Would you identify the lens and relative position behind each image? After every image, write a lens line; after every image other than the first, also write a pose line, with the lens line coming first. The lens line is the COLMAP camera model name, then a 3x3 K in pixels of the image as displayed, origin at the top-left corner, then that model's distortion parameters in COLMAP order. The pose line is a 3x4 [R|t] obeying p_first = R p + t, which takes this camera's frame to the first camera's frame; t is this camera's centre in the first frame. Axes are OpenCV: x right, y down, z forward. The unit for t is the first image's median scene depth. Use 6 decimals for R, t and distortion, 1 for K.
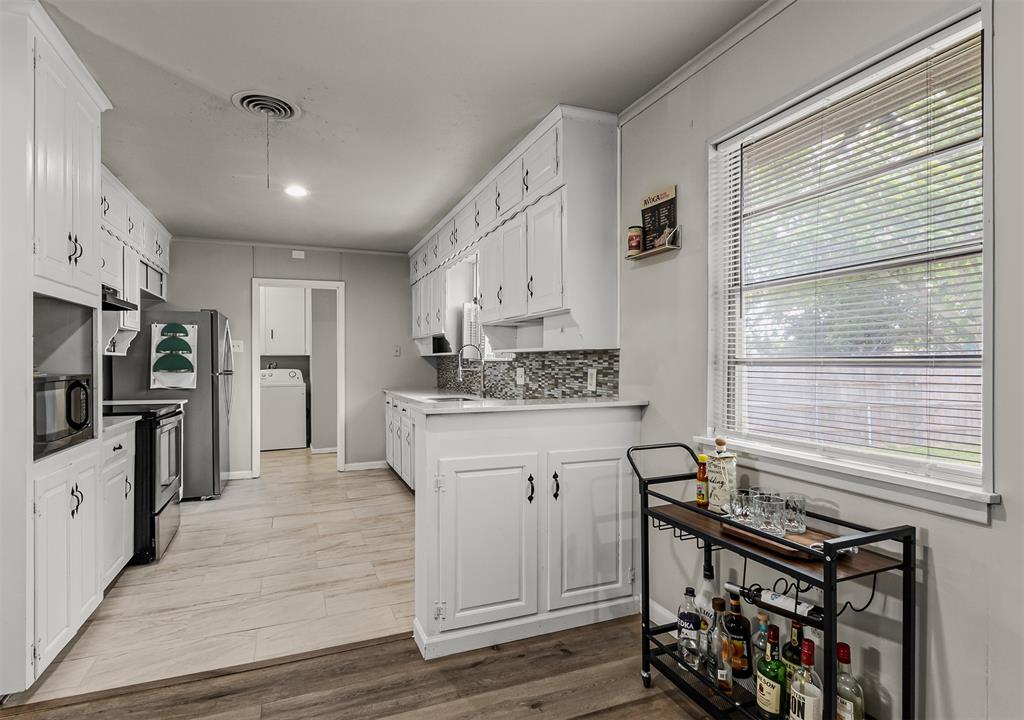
lens RADIAL K [[507.8, 0, 487.2], [0, 507.8, 367.8], [0, 0, 1]] dist [-0.002283, -0.000055]
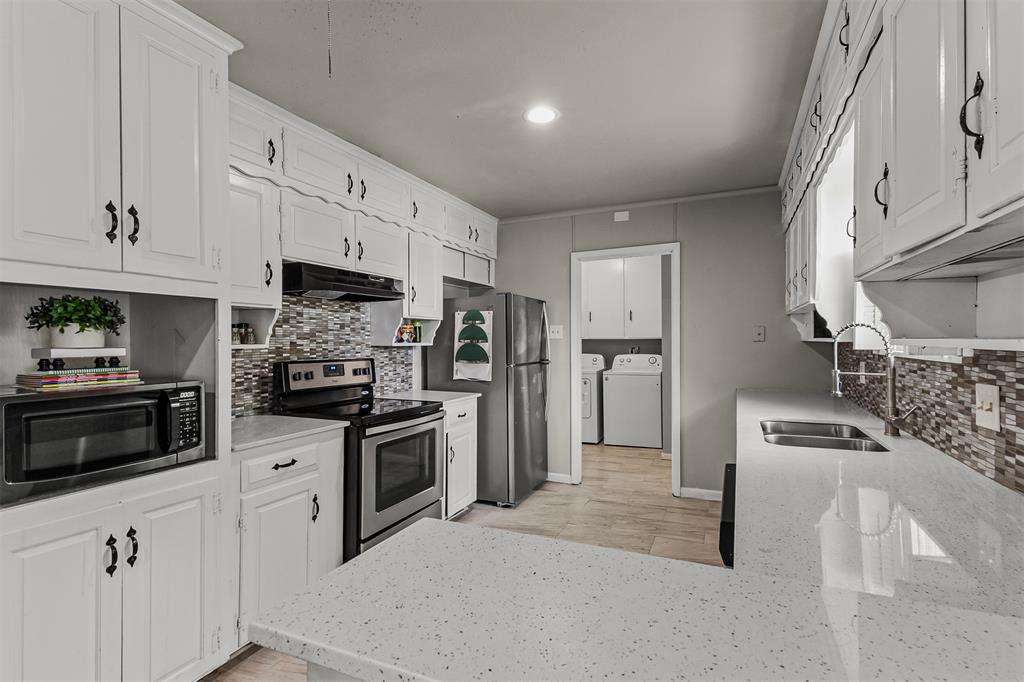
lens RADIAL K [[481.6, 0, 519.4], [0, 481.6, 344.4], [0, 0, 1]] dist [0.026972, -0.003959]
pose [[0.709551, 0.002223, -0.704650, 0.066750], [-0.002665, 0.999996, 0.000471, -0.025527], [0.704649, 0.001544, 0.709554, 0.432599]]
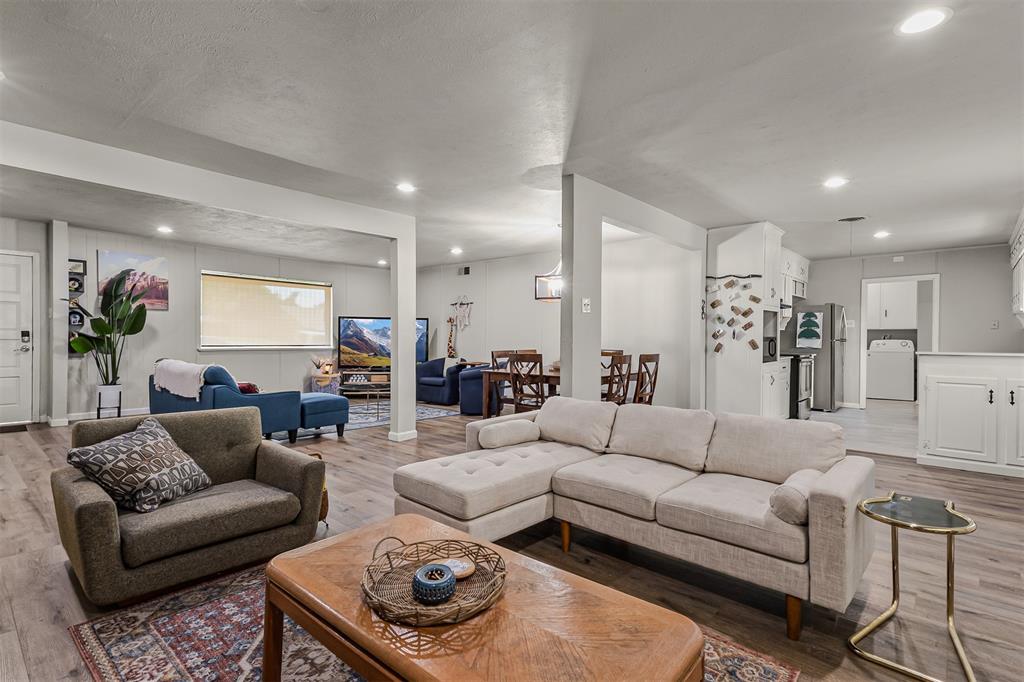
lens RADIAL K [[511.0, 0, 510.9], [0, 511.0, 341.7], [0, 0, 1]] dist [0.029531, -0.000180]
pose [[0.468986, 0.012937, -0.883111, 0.524060], [-0.014899, 0.999866, 0.006735, 0.022181], [0.883080, 0.009999, 0.469116, -0.825868]]
